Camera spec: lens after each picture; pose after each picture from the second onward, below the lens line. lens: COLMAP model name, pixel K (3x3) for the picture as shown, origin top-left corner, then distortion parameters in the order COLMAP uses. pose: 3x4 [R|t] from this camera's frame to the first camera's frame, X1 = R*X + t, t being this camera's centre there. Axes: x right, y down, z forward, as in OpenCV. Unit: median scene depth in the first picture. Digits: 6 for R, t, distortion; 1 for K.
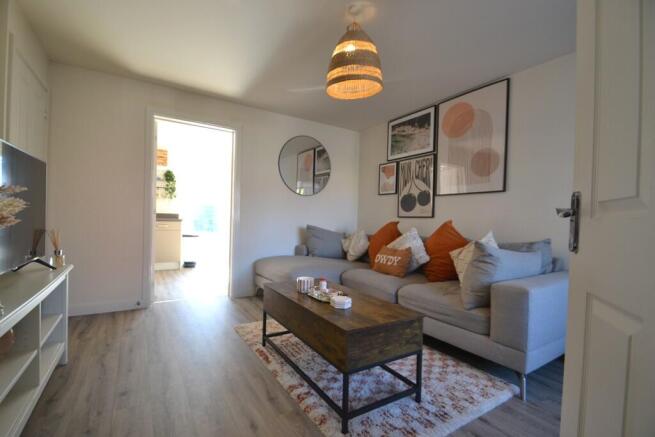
lens RADIAL K [[291.2, 0, 314.6], [0, 291.2, 224.4], [0, 0, 1]] dist [0.016377, -0.017203]
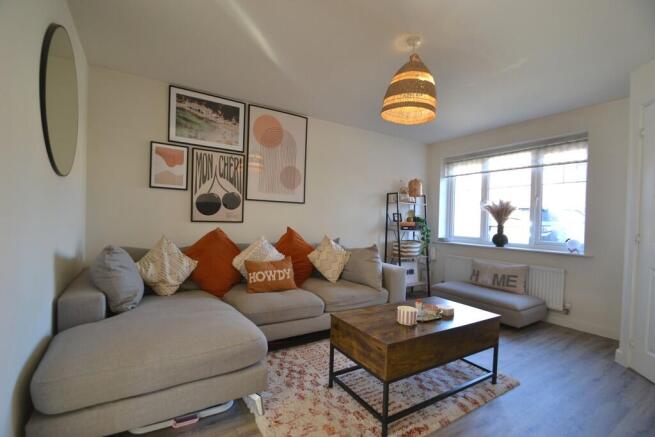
lens RADIAL K [[291.2, 0, 314.6], [0, 291.2, 224.4], [0, 0, 1]] dist [0.016377, -0.017203]
pose [[0.008606, -0.048846, 0.998769, -0.516417], [-0.014498, 0.998695, 0.048967, -0.063878], [-0.999858, -0.014902, 0.007886, 0.723565]]
